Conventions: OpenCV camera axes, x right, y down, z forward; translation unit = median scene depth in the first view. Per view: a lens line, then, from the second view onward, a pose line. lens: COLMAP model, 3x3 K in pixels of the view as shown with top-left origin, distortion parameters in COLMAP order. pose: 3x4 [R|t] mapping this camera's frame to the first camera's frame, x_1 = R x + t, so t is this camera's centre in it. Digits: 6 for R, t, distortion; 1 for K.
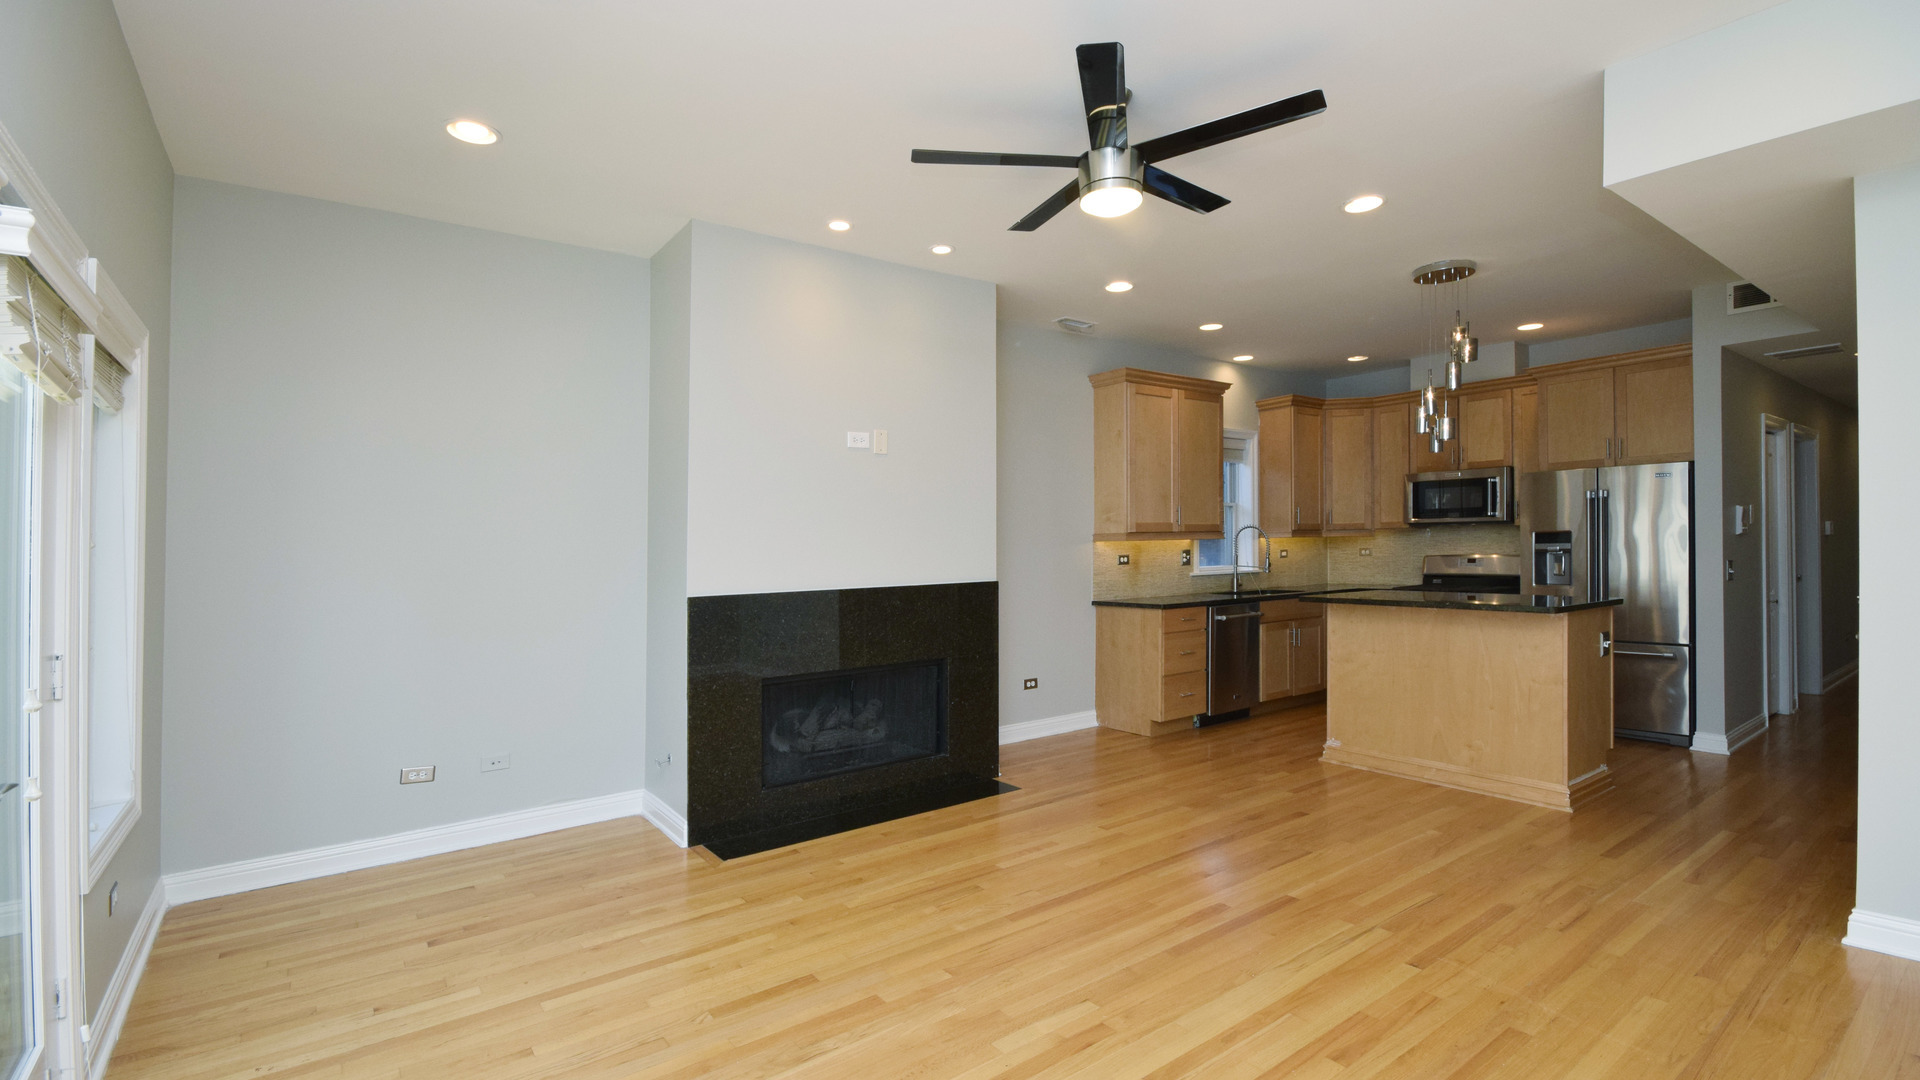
lens RADIAL K [[851.8, 0, 960.7], [0, 851.8, 555.8], [0, 0, 1]] dist [-0.000726, -0.004444]
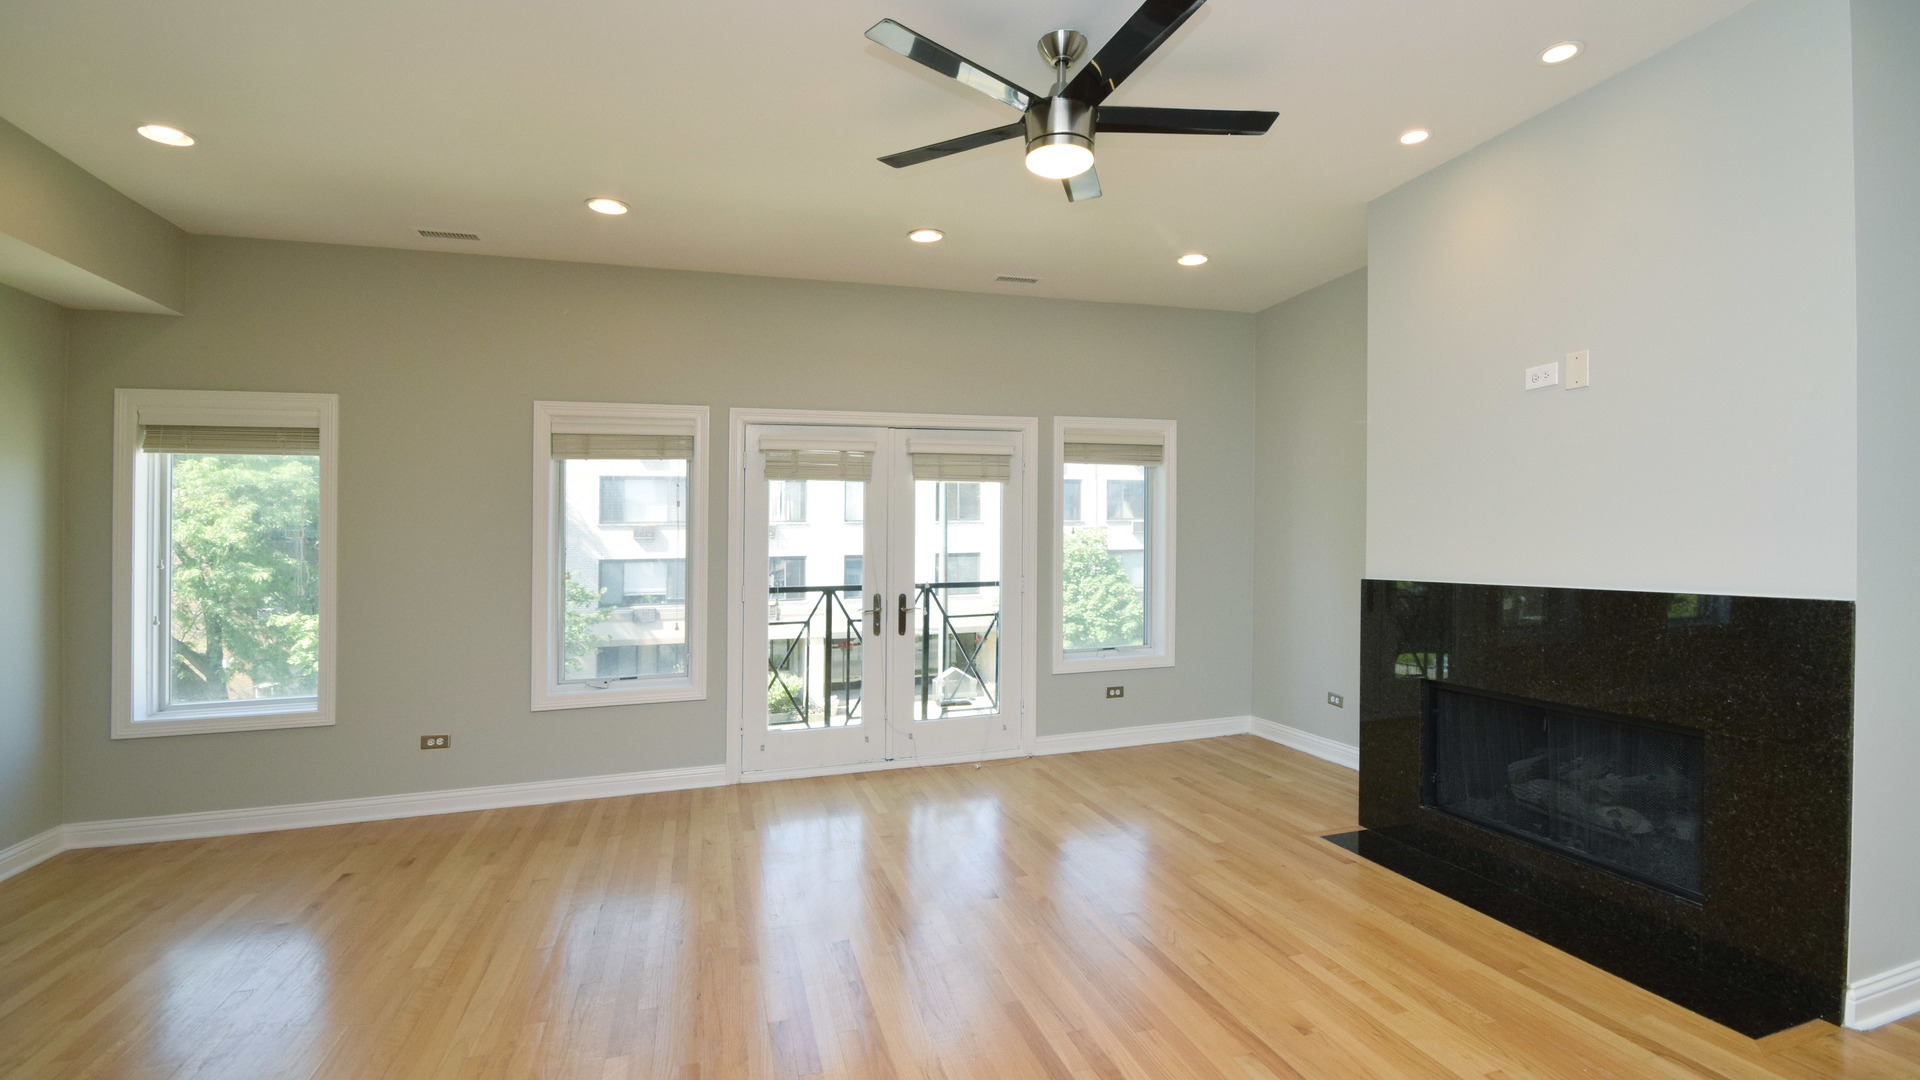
lens RADIAL K [[851.8, 0, 1008.3], [0, 851.8, 537.7], [0, 0, 1]] dist [-0.000726, -0.004444]
pose [[-0.292510, 0.016460, -0.956121, 0.578036], [0.009811, 0.999851, 0.014212, -0.015367], [0.956212, -0.005223, -0.292628, 0.670820]]
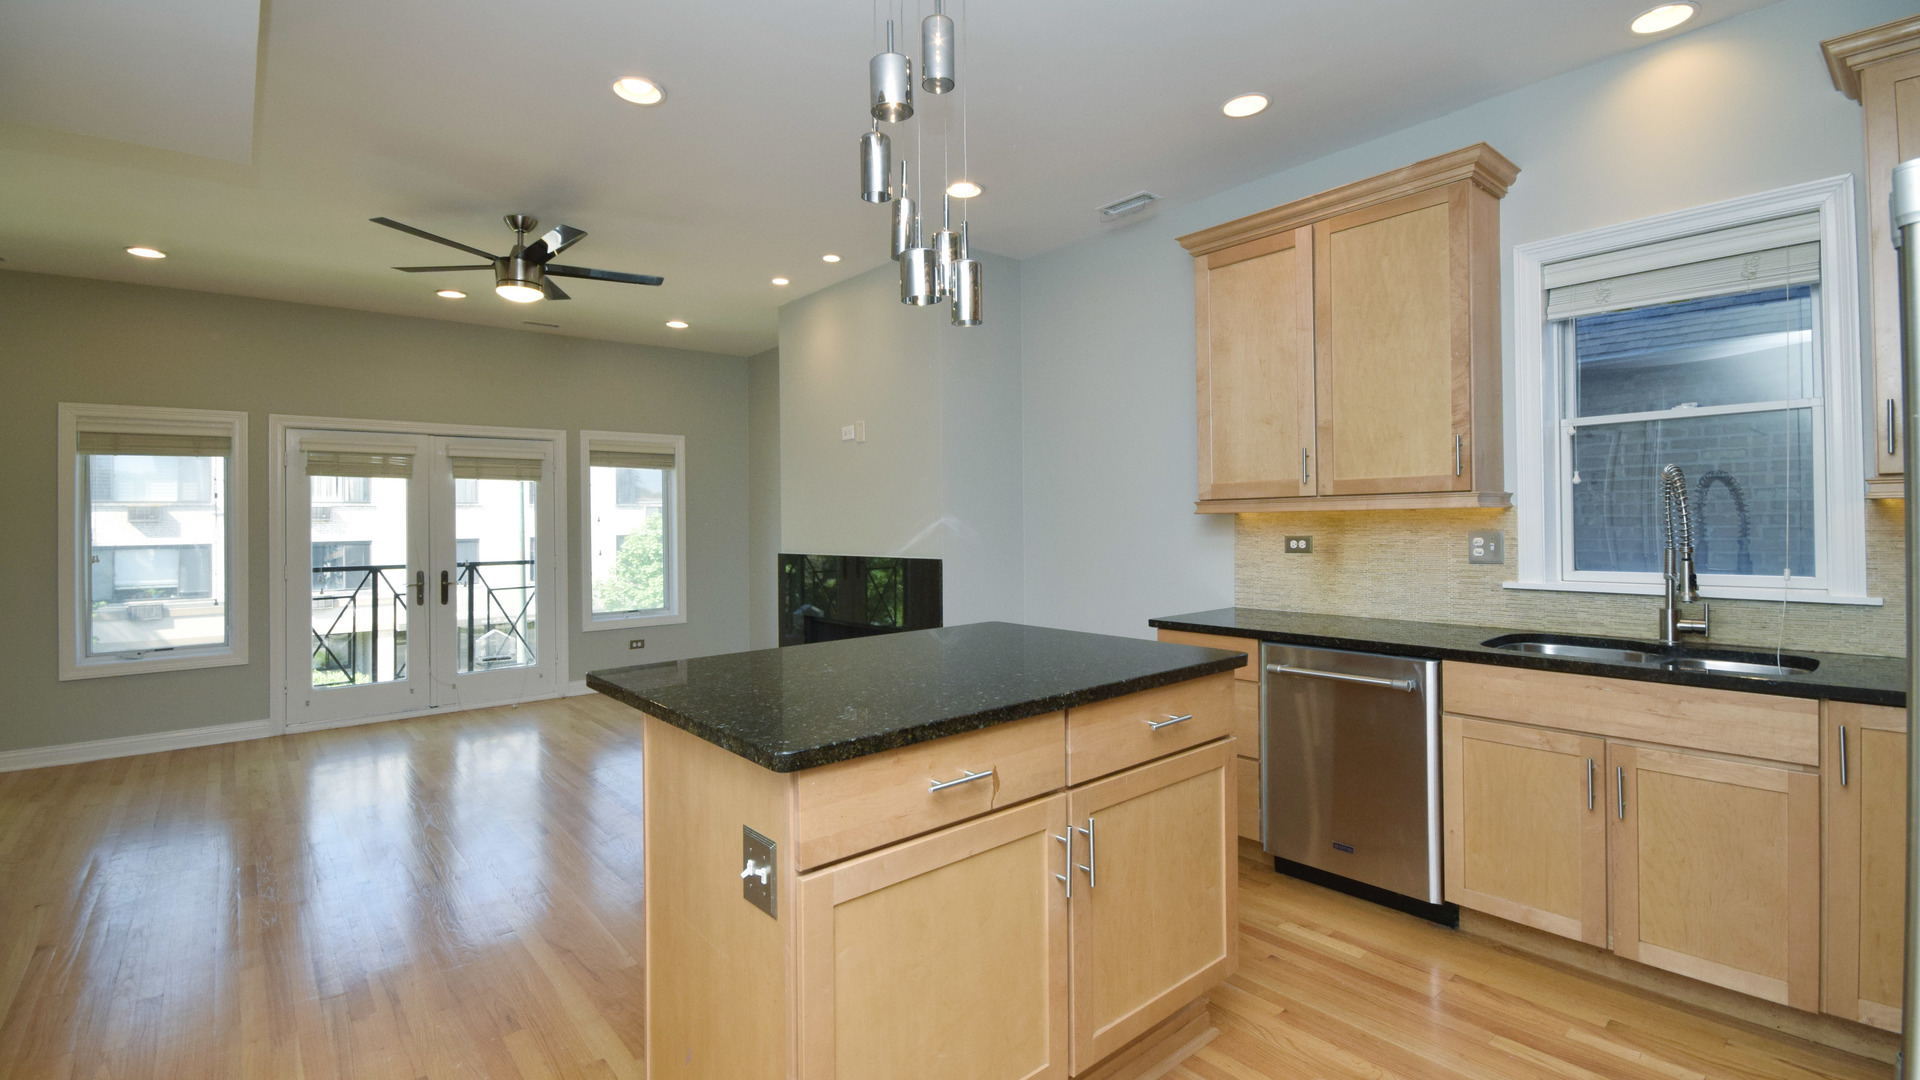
lens RADIAL K [[851.8, 0, 965.8], [0, 851.8, 537.4], [0, 0, 1]] dist [-0.000726, -0.004444]
pose [[0.075321, 0.036574, -0.996488, 0.936659], [0.002073, 0.999319, 0.036834, -0.027967], [0.997157, -0.004840, 0.075194, 0.917872]]
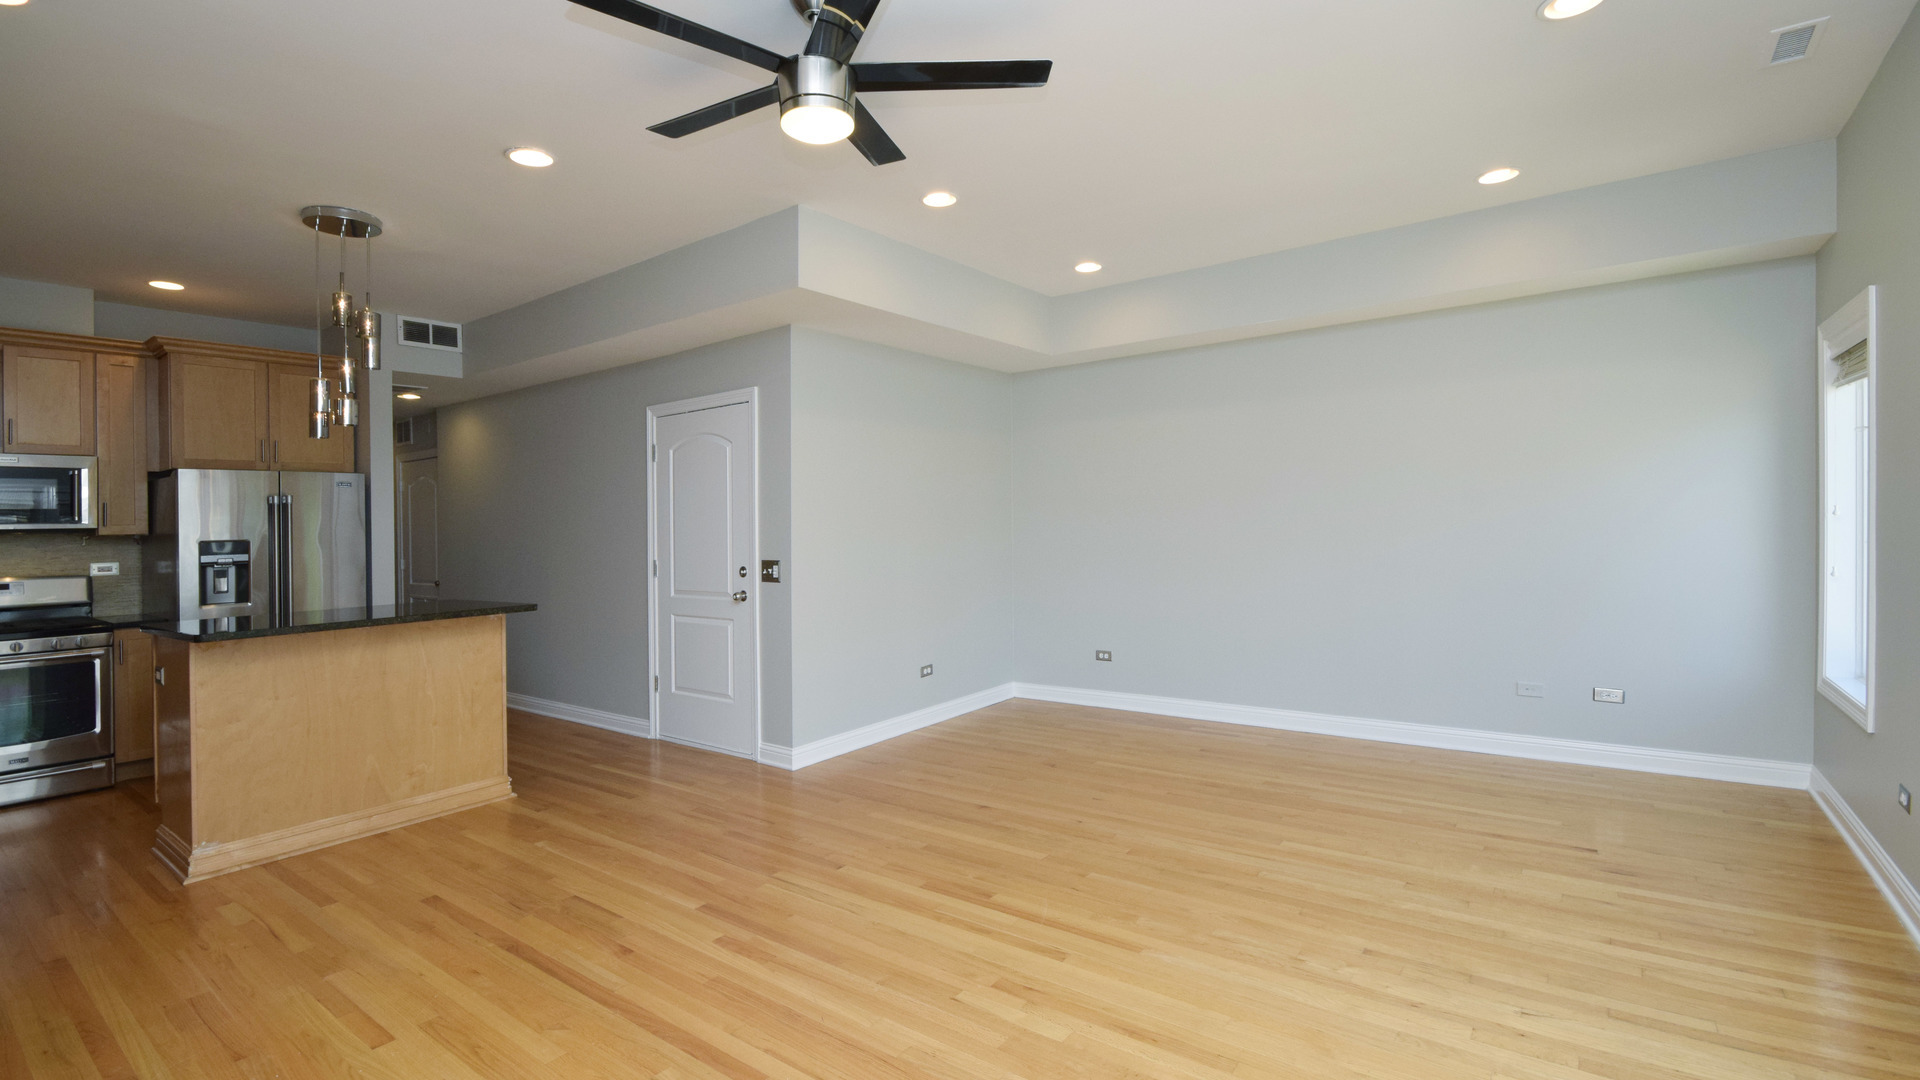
lens RADIAL K [[851.8, 0, 972.2], [0, 851.8, 563.2], [0, 0, 1]] dist [-0.000726, -0.004444]
pose [[-0.287943, -0.016800, 0.957500, -0.369004], [0.045524, 0.998476, 0.031210, 0.001783], [-0.956565, 0.052576, -0.286739, 0.592101]]
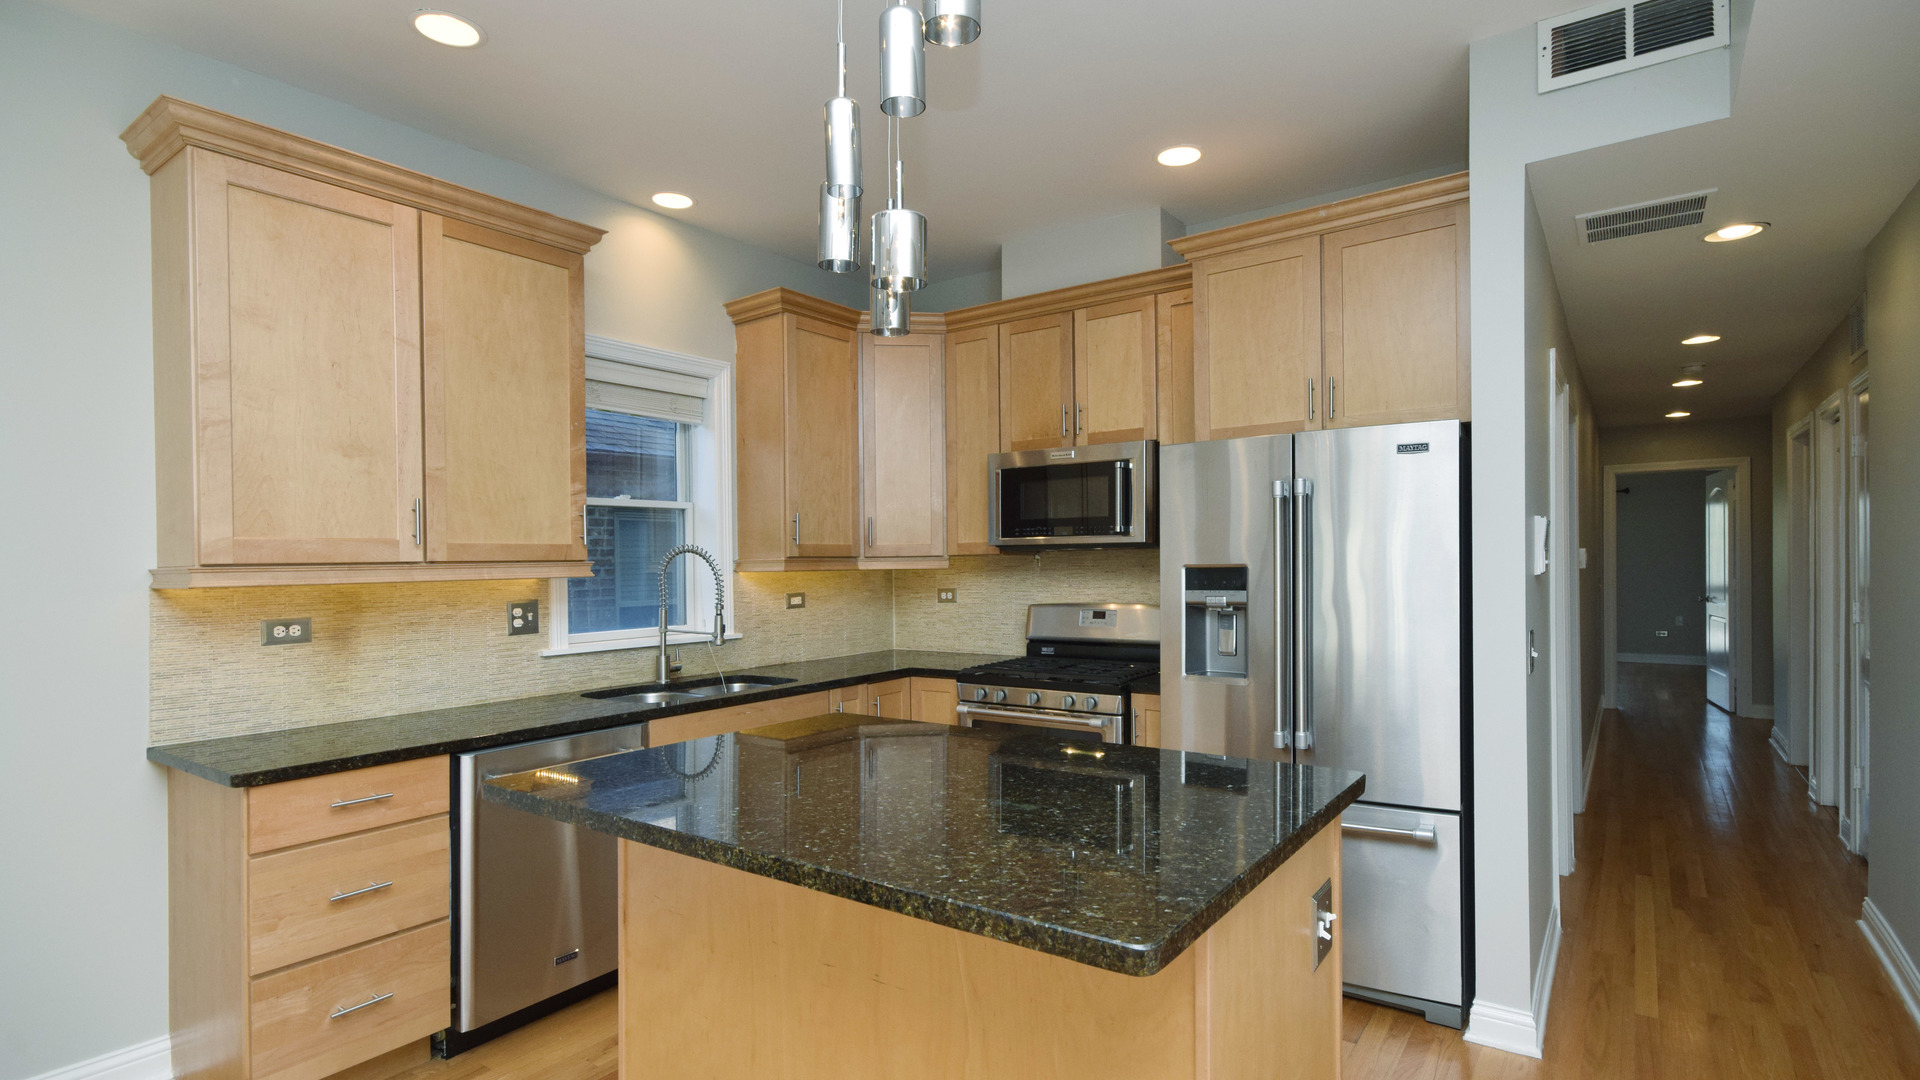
lens RADIAL K [[938.2, 0, 989.0], [0, 938.2, 584.0], [0, 0, 1]] dist [0.005408, -0.001491]
pose [[0.942960, -0.005132, 0.332865, 0.441515], [0.003135, 0.999974, 0.006536, -0.024507], [-0.332890, -0.005120, 0.942952, 0.600340]]
